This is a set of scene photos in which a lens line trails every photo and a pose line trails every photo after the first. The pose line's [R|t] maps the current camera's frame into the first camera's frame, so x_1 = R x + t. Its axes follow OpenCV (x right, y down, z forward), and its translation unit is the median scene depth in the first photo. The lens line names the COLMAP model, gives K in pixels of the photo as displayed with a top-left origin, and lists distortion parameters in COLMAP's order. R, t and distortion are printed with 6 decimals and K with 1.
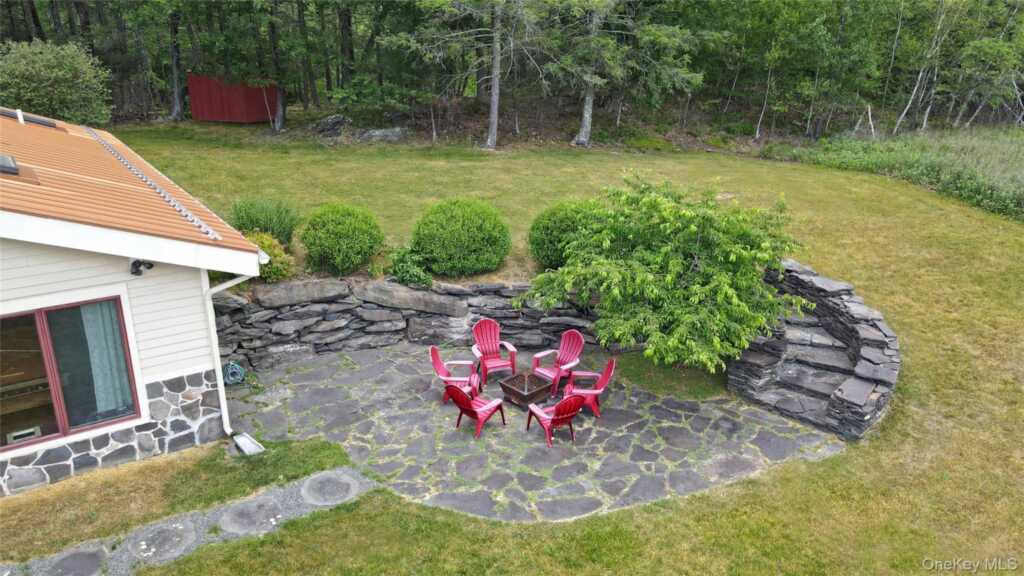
lens RADIAL K [[773.1, 0, 511.5], [0, 773.1, 287.5], [0, 0, 1]] dist [0.012354, 0.002395]
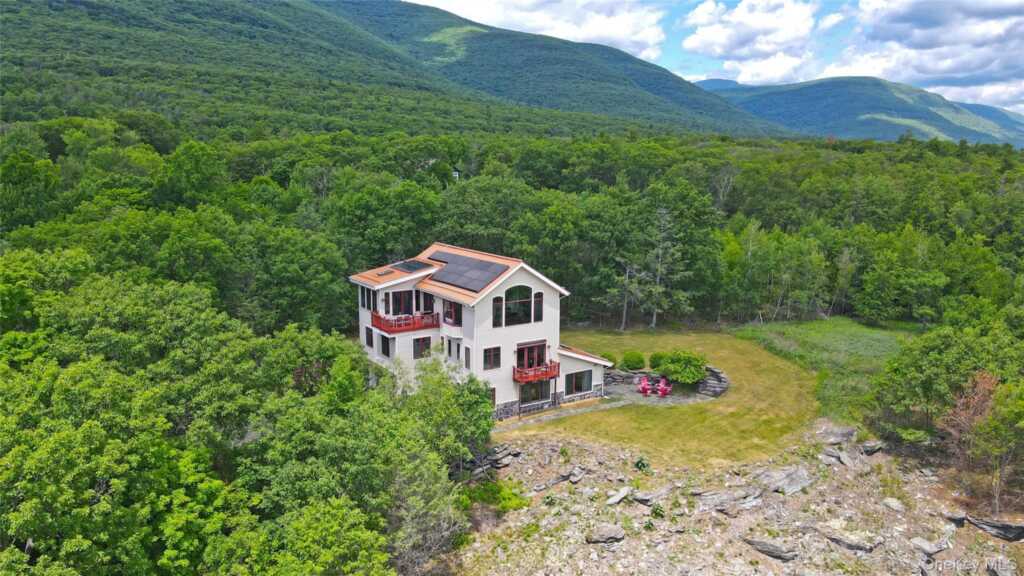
lens RADIAL K [[773.1, 0, 513.2], [0, 773.1, 288.6], [0, 0, 1]] dist [0.012354, 0.002395]
pose [[0.999590, -0.001572, -0.028593, -0.644994], [-0.003030, 0.987082, -0.160185, 0.243881], [0.028476, 0.160206, 0.986673, -3.491687]]
